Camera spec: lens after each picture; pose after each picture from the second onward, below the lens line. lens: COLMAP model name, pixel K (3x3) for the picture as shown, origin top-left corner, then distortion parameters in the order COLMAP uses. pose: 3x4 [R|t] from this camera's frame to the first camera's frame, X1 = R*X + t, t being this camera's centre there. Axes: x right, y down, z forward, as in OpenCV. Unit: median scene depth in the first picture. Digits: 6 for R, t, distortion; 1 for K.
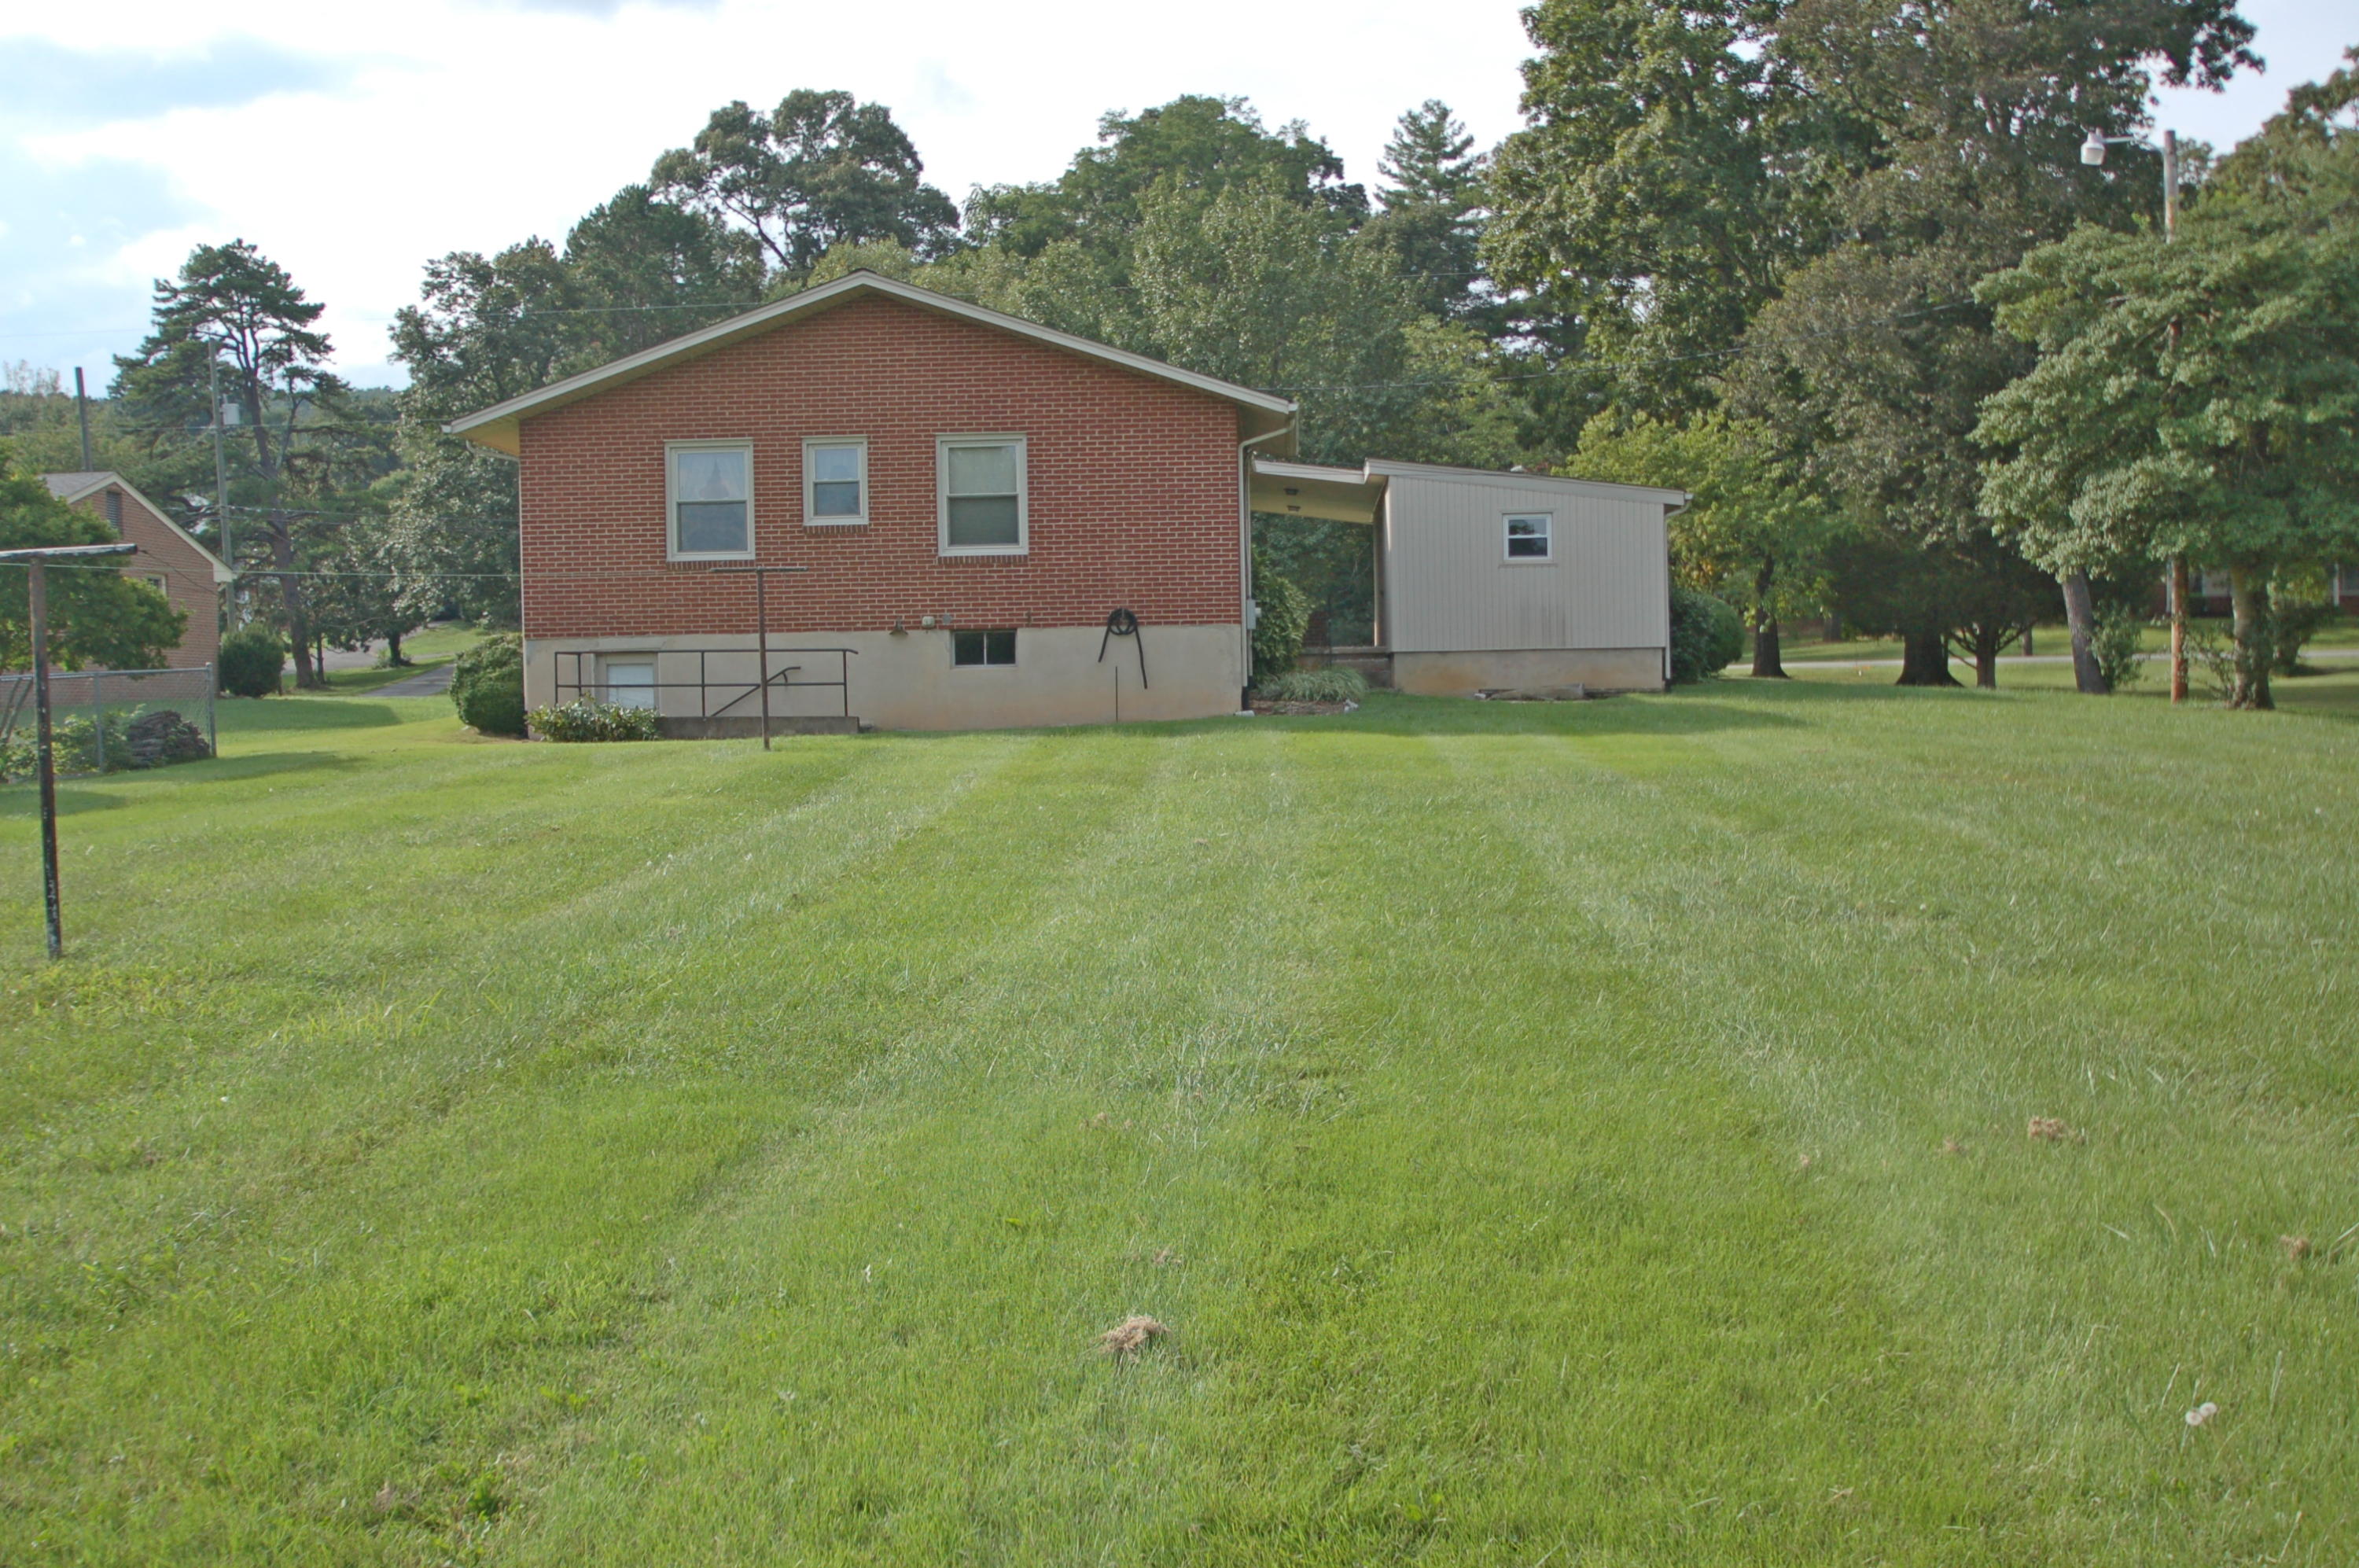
lens RADIAL K [[2327.3, 0, 1179.5], [0, 2327.3, 784.0], [0, 0, 1]] dist [-0.089126, 0.011792]
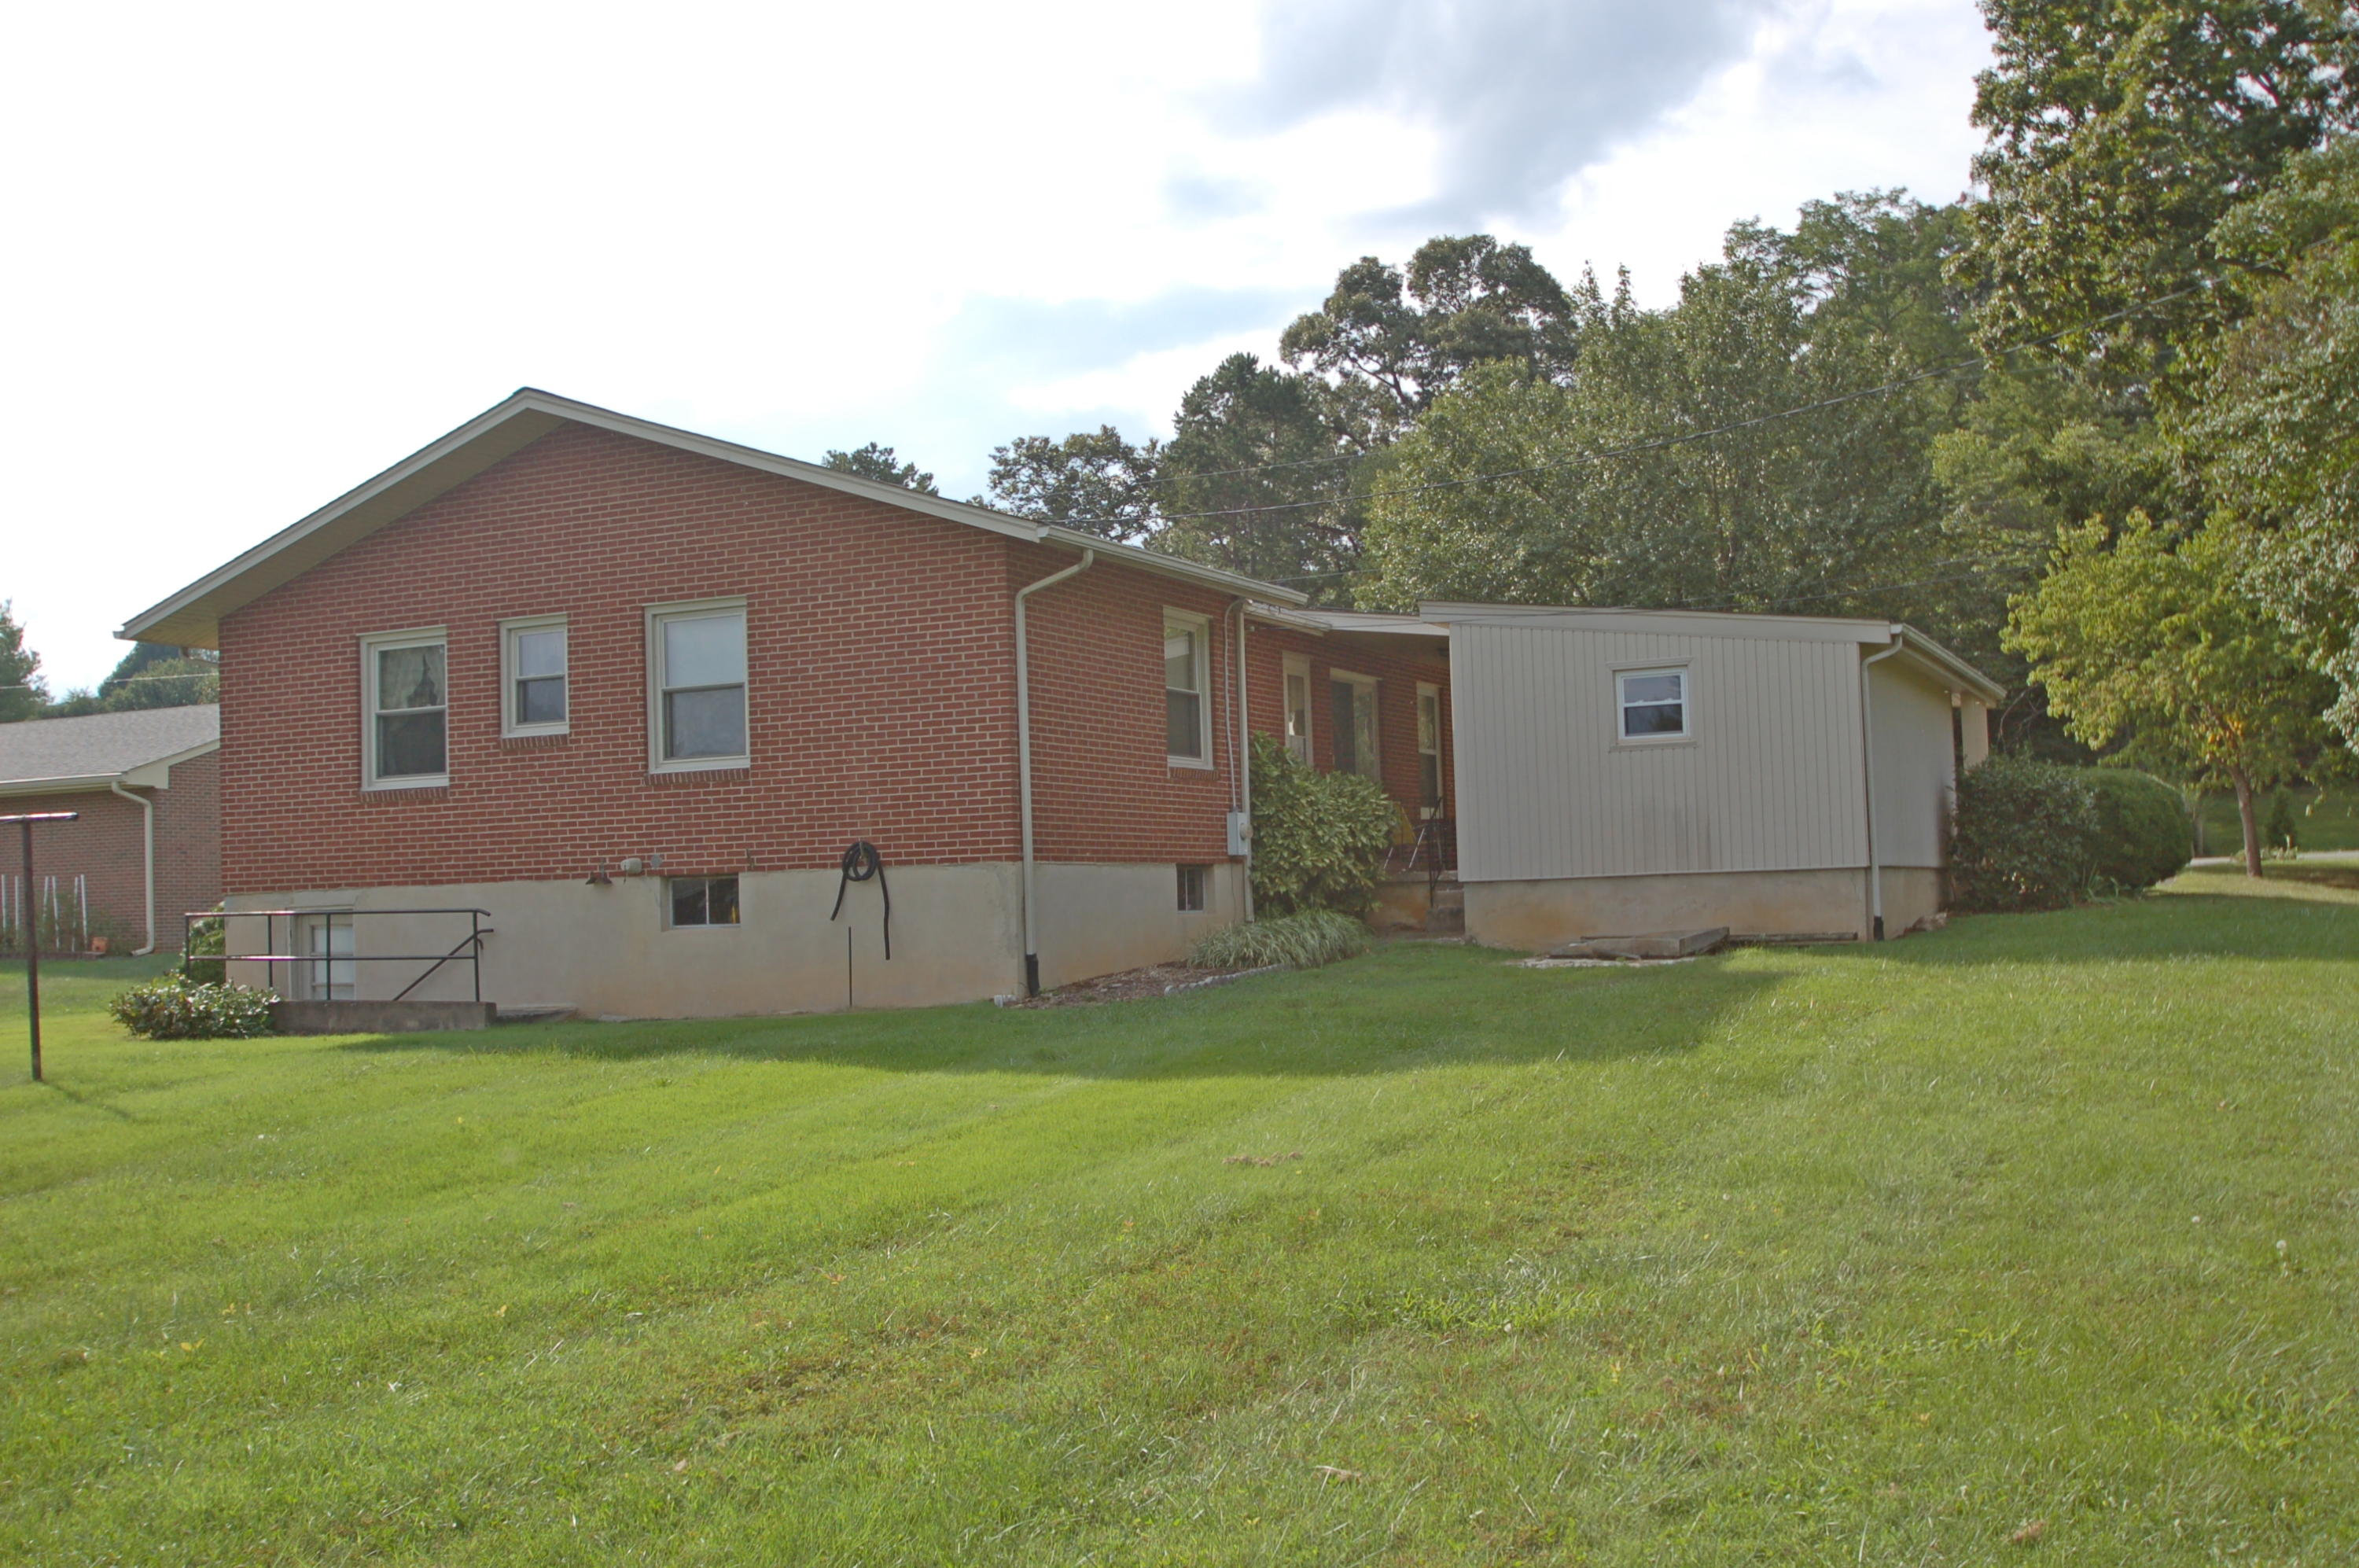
lens RADIAL K [[2327.3, 0, 1179.5], [0, 2327.3, 784.0], [0, 0, 1]] dist [-0.089126, 0.011792]
pose [[0.922802, -0.030646, -0.384054, 0.276704], [0.001926, 0.997186, -0.074943, -0.035051], [0.385270, 0.068418, 0.920264, 0.345201]]
